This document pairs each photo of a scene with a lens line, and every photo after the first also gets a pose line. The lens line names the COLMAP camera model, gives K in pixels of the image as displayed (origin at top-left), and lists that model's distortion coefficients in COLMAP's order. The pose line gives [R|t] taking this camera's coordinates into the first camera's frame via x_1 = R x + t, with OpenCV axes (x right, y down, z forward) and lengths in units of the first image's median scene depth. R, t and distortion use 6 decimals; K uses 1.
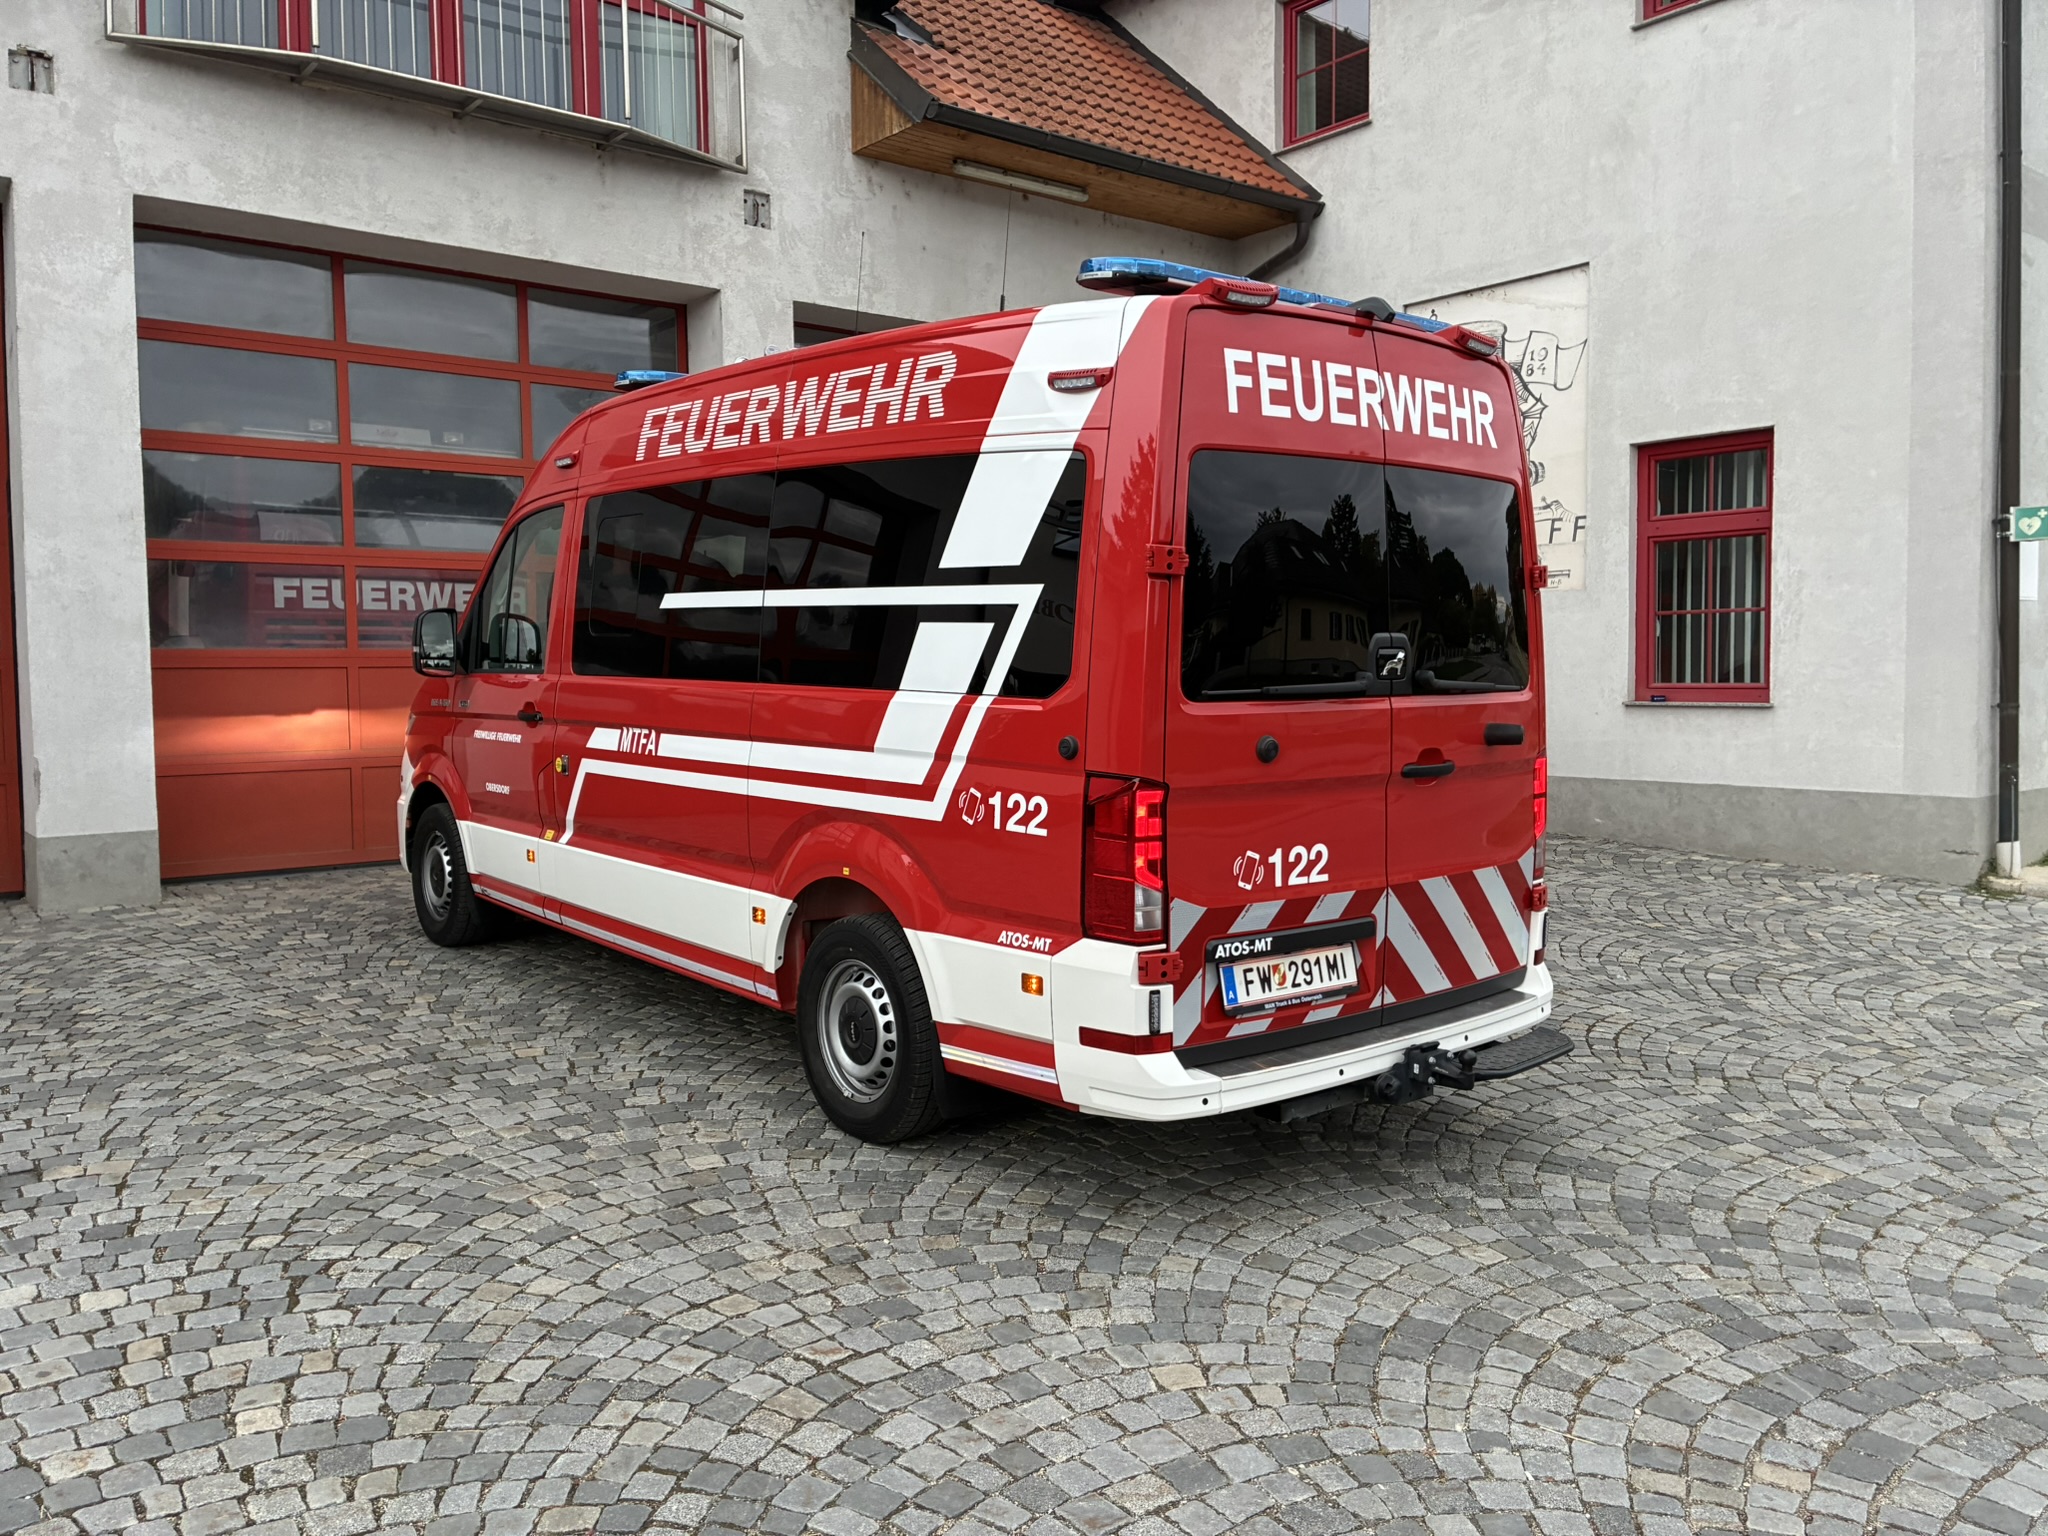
lens RADIAL K [[1554.6, 0, 1044.1], [0, 1554.6, 756.1], [0, 0, 1]] dist [0.044145, -0.034840]
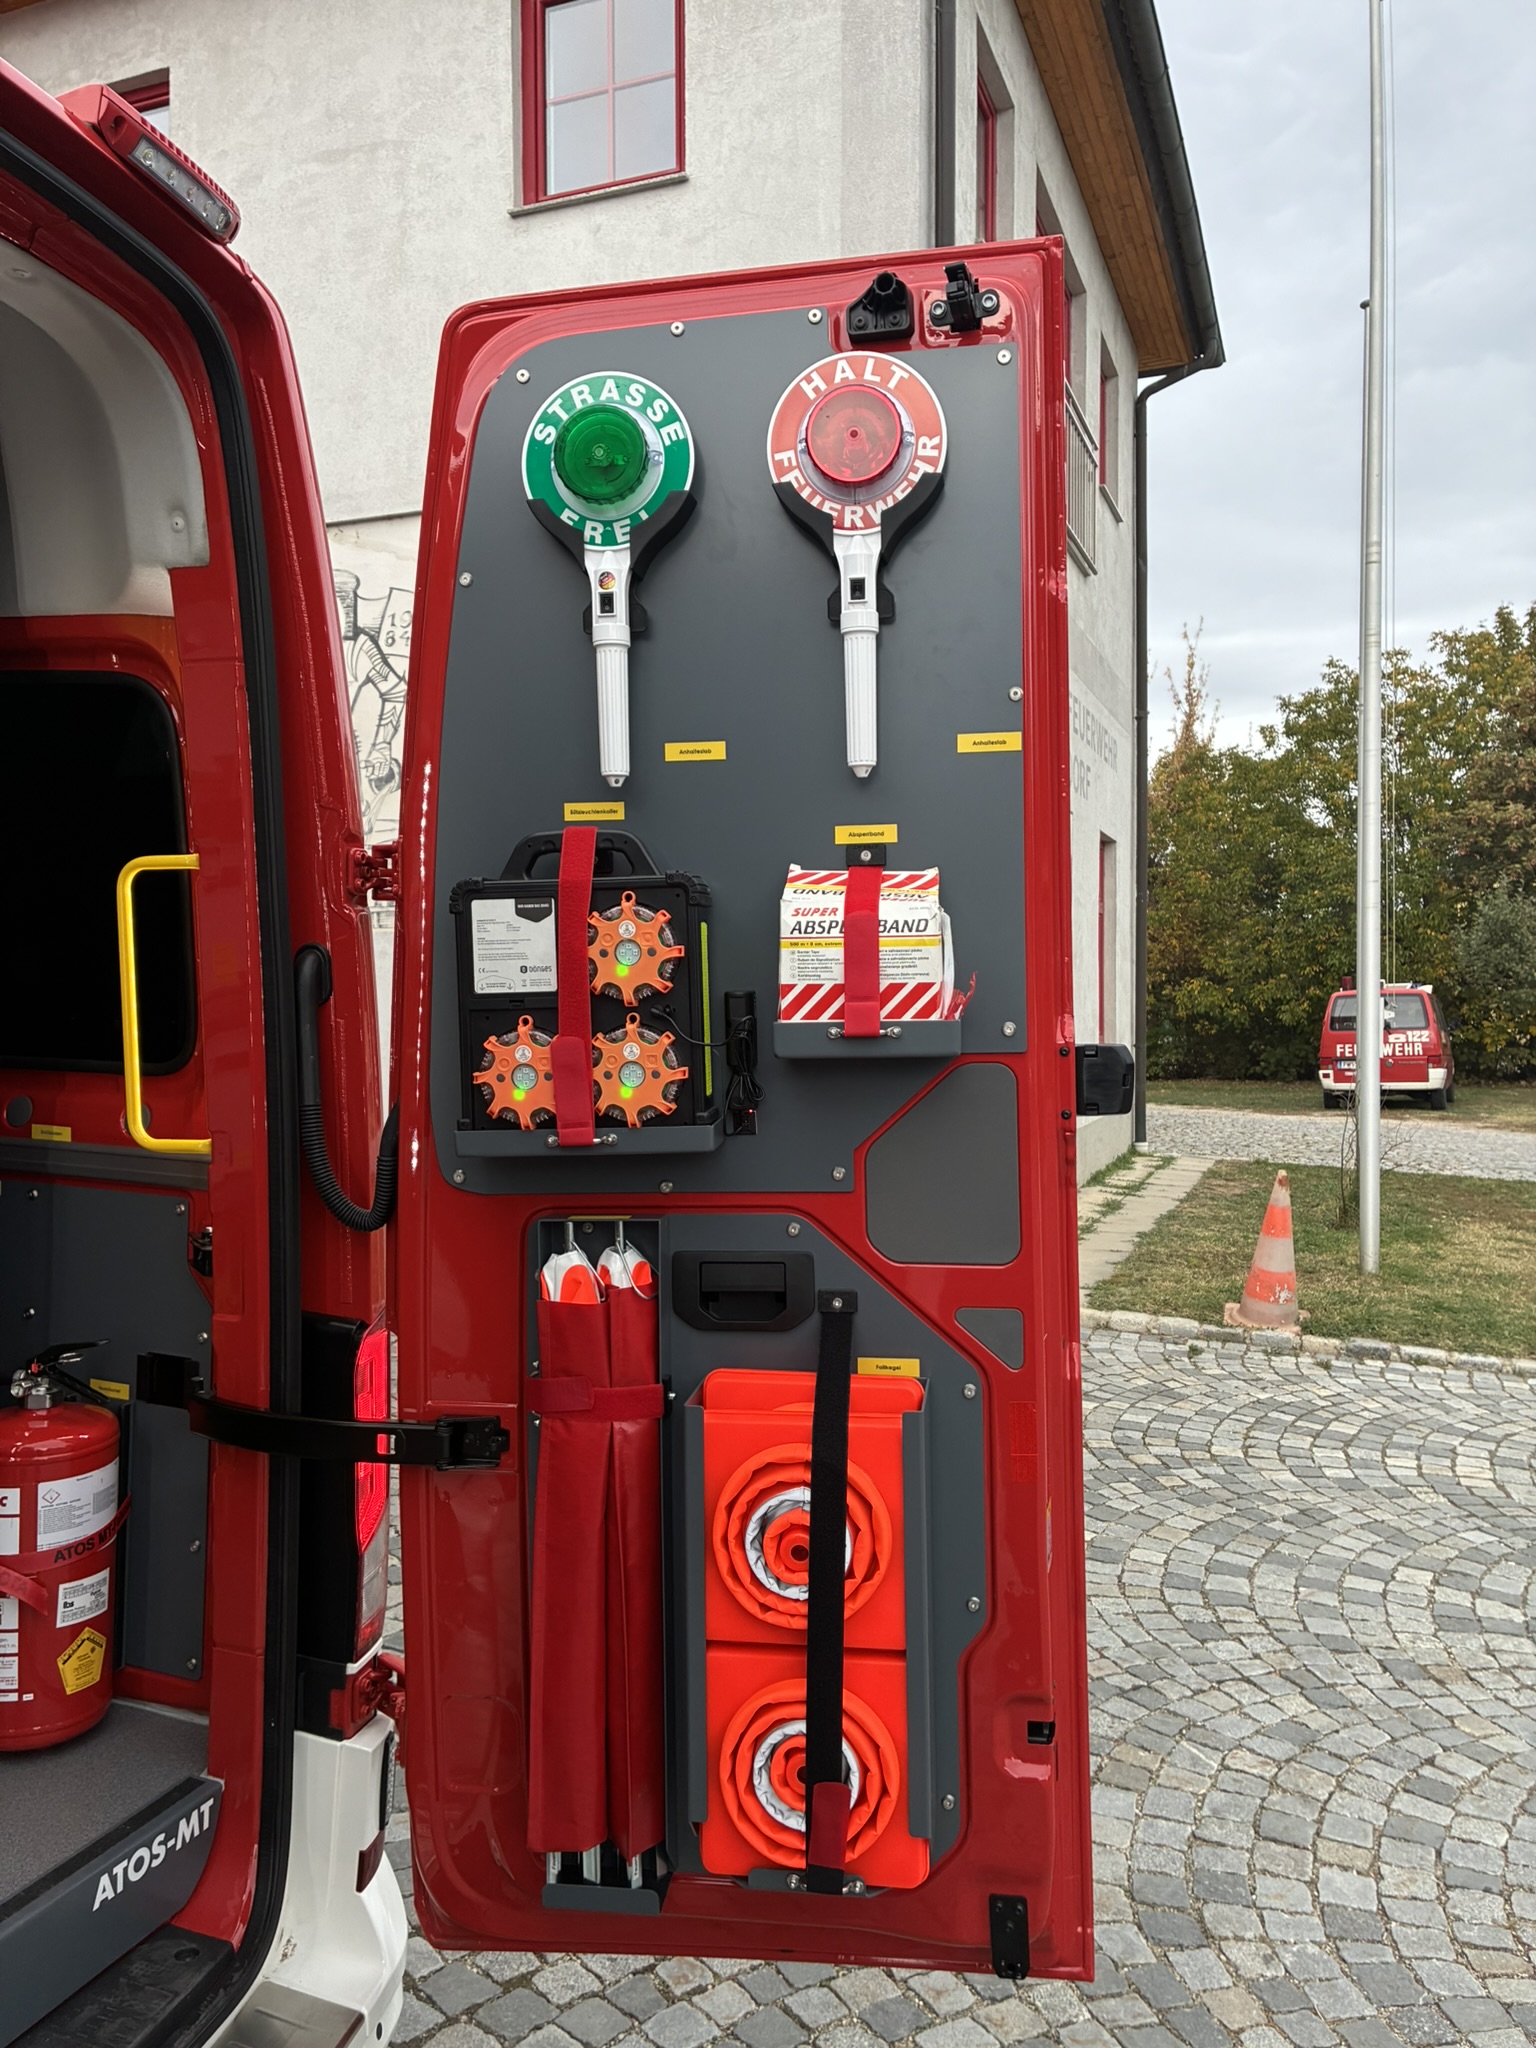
lens RADIAL K [[1565.2, 0, 767.7], [0, 1565.2, 1008.8], [0, 0, 1]] dist [0.038369, -0.042994]
pose [[0.864792, 0.008316, 0.502061, 0.120462], [0.021042, 0.998384, -0.052782, -0.033821], [-0.501689, 0.056209, 0.863220, 0.357795]]
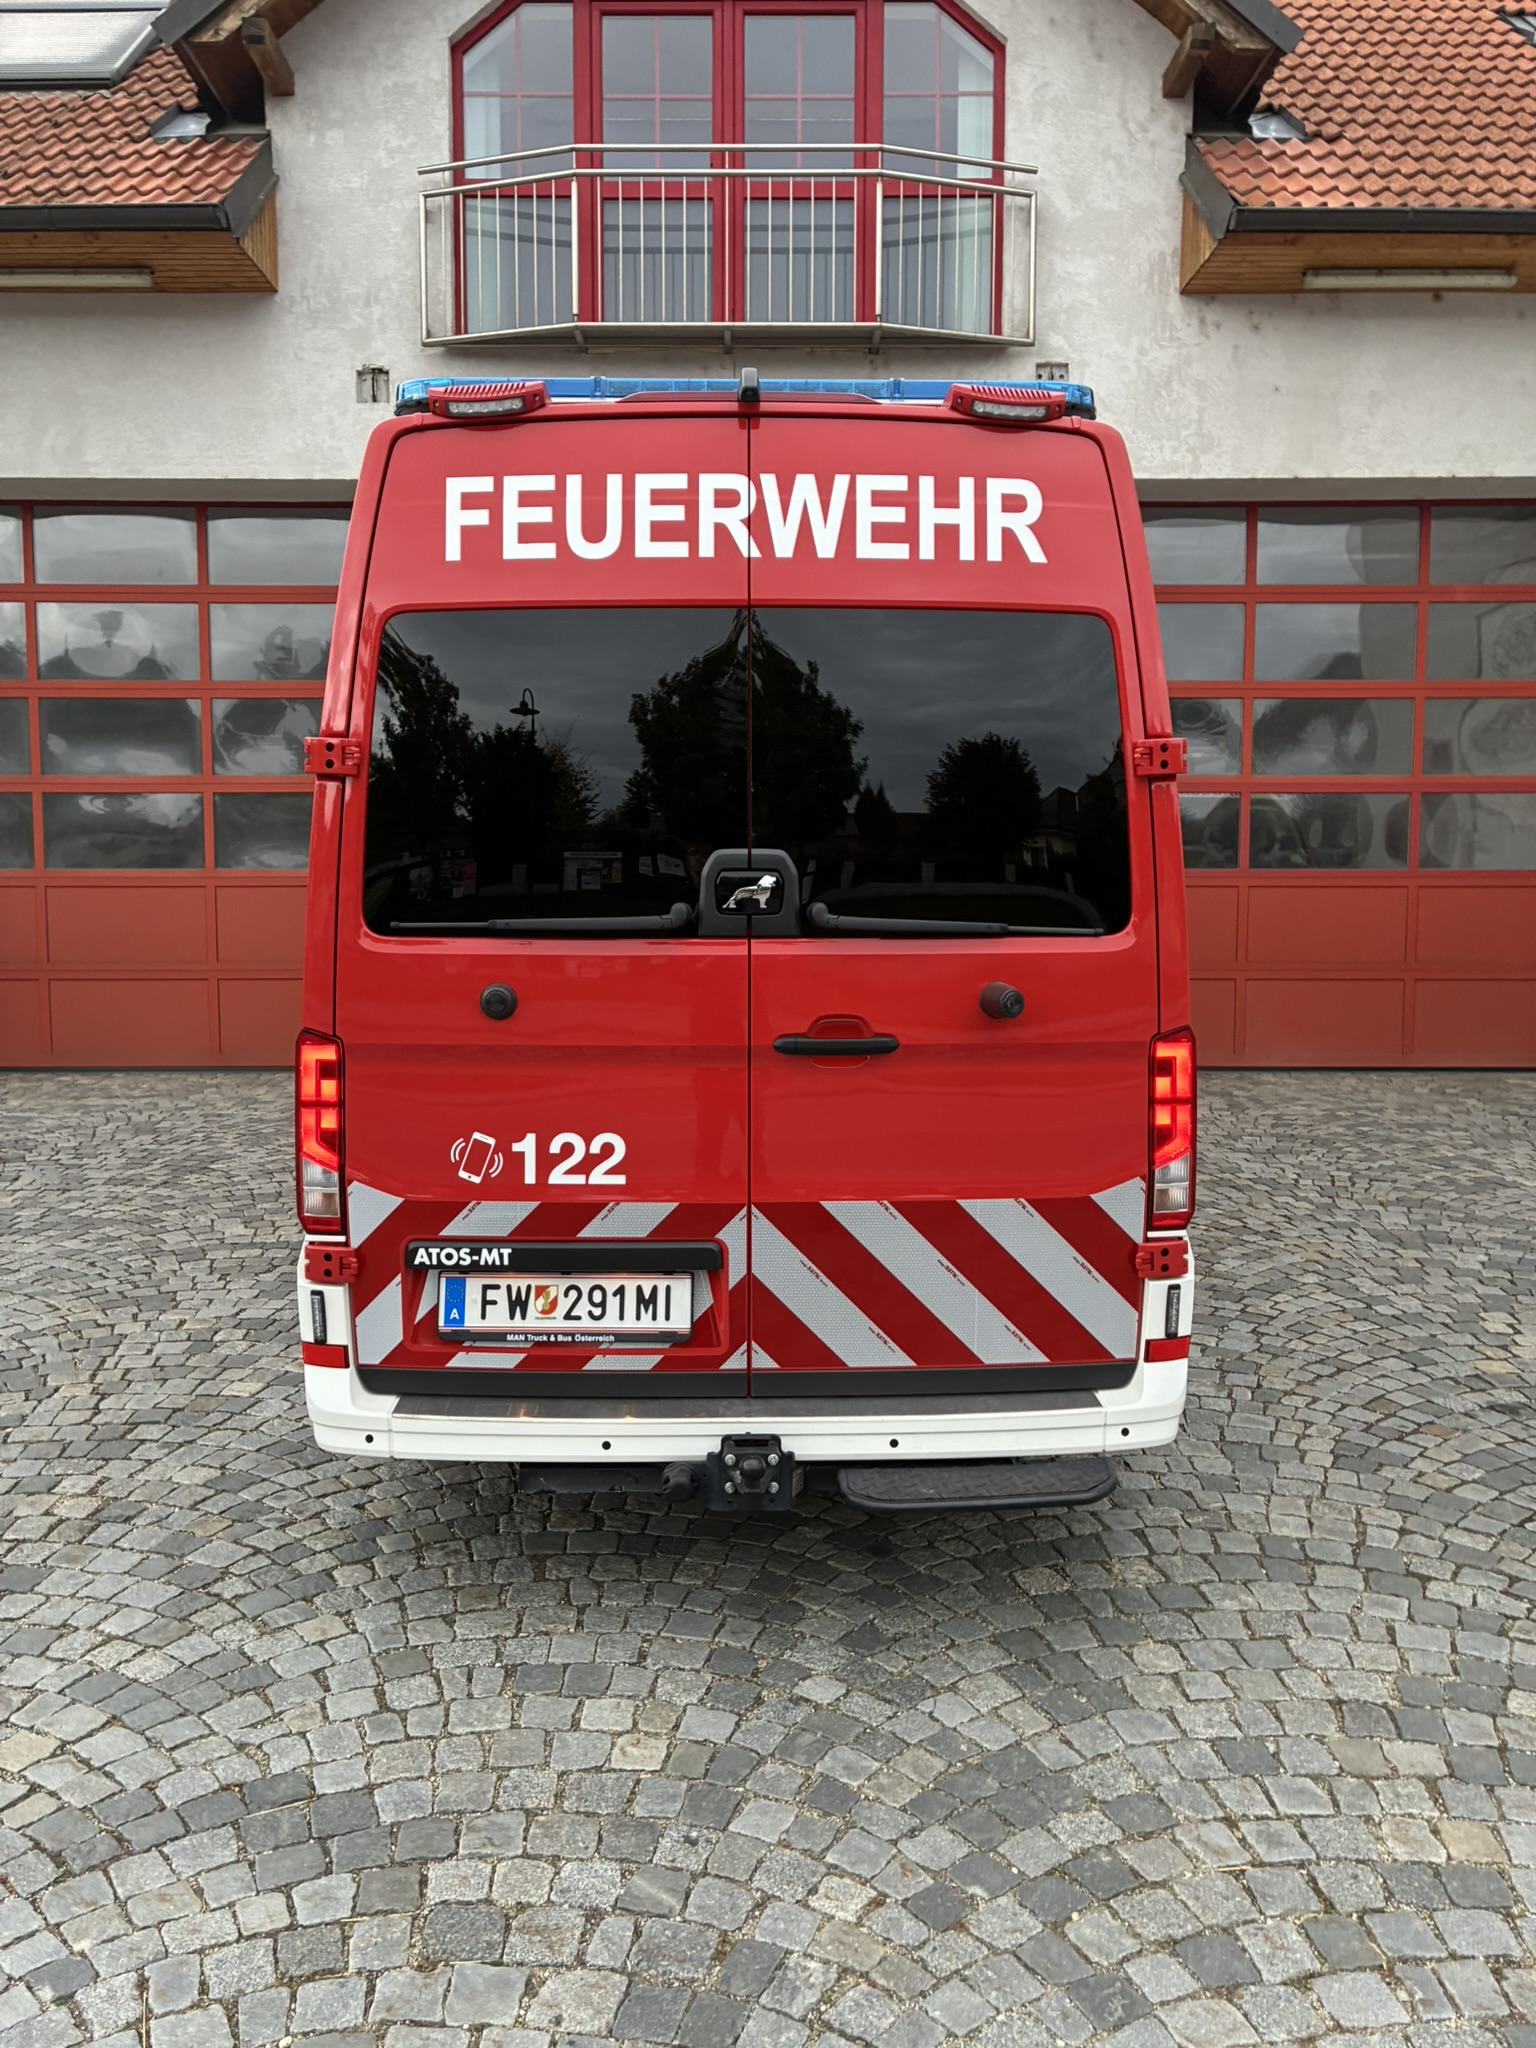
lens RADIAL K [[1549.6, 0, 755.7], [0, 1549.6, 1016.1], [0, 0, 1]] dist [0.071756, -0.093080]
pose [[0.776043, 0.061153, -0.627709, 0.344829], [-0.045444, 0.998123, 0.041056, -0.016640], [0.629041, -0.003336, 0.777365, 0.233850]]
